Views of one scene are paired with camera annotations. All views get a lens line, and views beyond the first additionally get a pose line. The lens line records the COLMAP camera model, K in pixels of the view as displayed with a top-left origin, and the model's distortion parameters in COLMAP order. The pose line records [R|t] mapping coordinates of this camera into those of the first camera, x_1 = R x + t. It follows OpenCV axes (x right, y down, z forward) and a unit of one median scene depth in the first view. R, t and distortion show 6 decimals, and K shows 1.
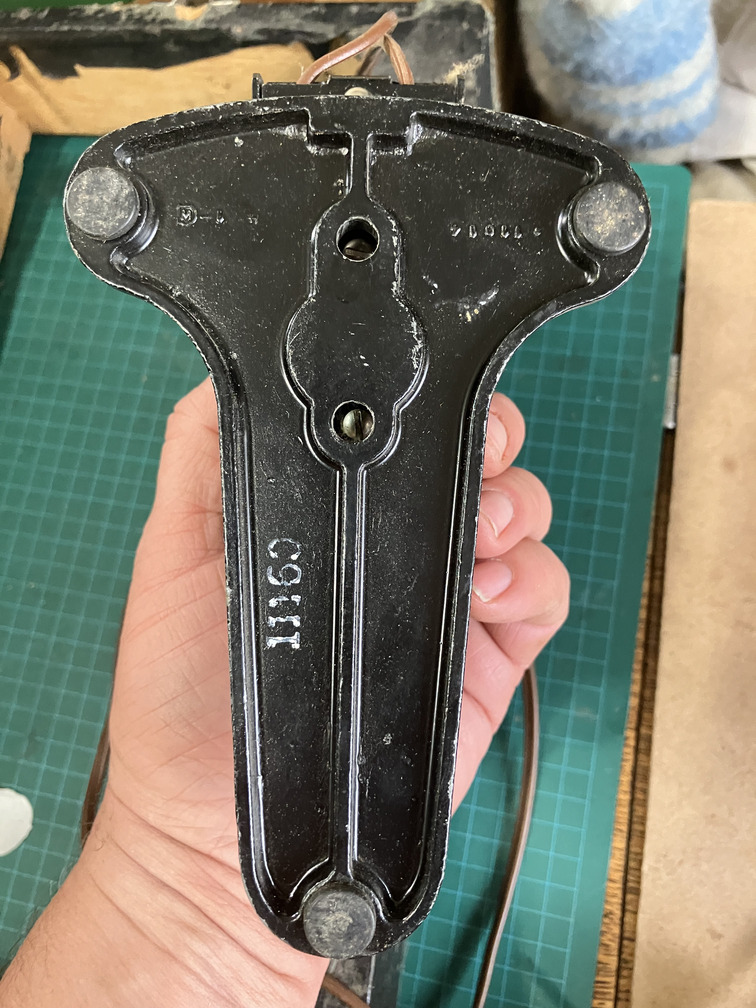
lens RADIAL K [[838.1, 0, 378.0], [0, 838.1, 504.0], [0, 0, 1]] dist [0.113859, -0.128979]
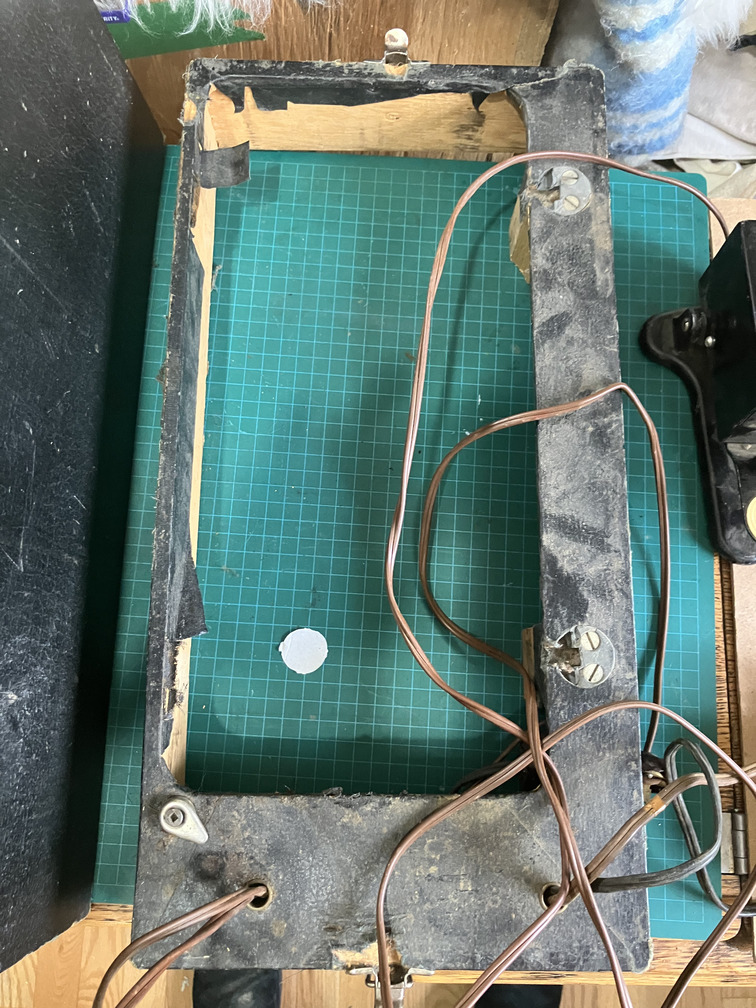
lens RADIAL K [[838.1, 0, 378.0], [0, 838.1, 504.0], [0, 0, 1]] dist [0.113859, -0.128979]
pose [[0.974106, -0.085400, 0.209342, -0.602248], [0.079824, 0.996196, 0.034958, 0.091891], [-0.211531, -0.017342, 0.977217, -0.387525]]
